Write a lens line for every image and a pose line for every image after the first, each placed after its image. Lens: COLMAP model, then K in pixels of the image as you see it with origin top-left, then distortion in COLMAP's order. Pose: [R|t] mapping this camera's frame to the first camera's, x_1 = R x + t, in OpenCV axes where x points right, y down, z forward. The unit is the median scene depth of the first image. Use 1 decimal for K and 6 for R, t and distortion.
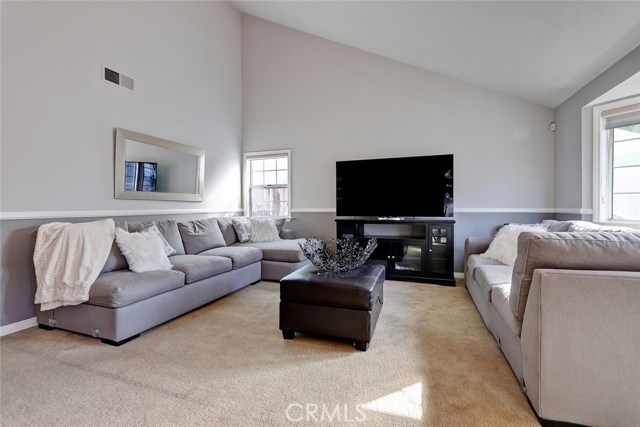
lens RADIAL K [[299.2, 0, 312.6], [0, 299.2, 211.3], [0, 0, 1]] dist [0.000282, -0.000394]
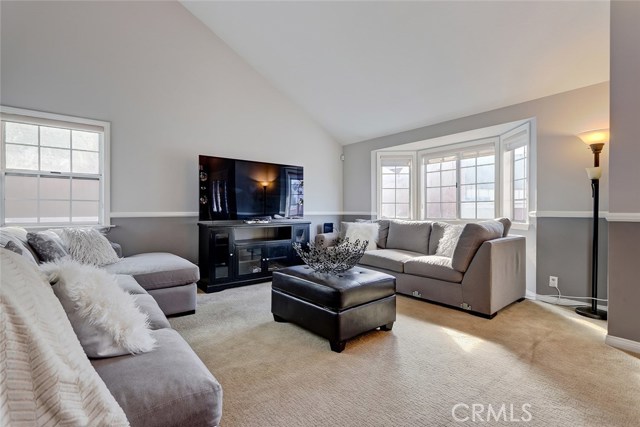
lens RADIAL K [[299.2, 0, 312.6], [0, 299.2, 211.3], [0, 0, 1]] dist [0.000282, -0.000394]
pose [[0.497092, 0.003978, 0.867689, -0.496114], [0.011761, 0.999867, -0.011321, 0.002831], [-0.867618, 0.015832, 0.496979, 0.328875]]
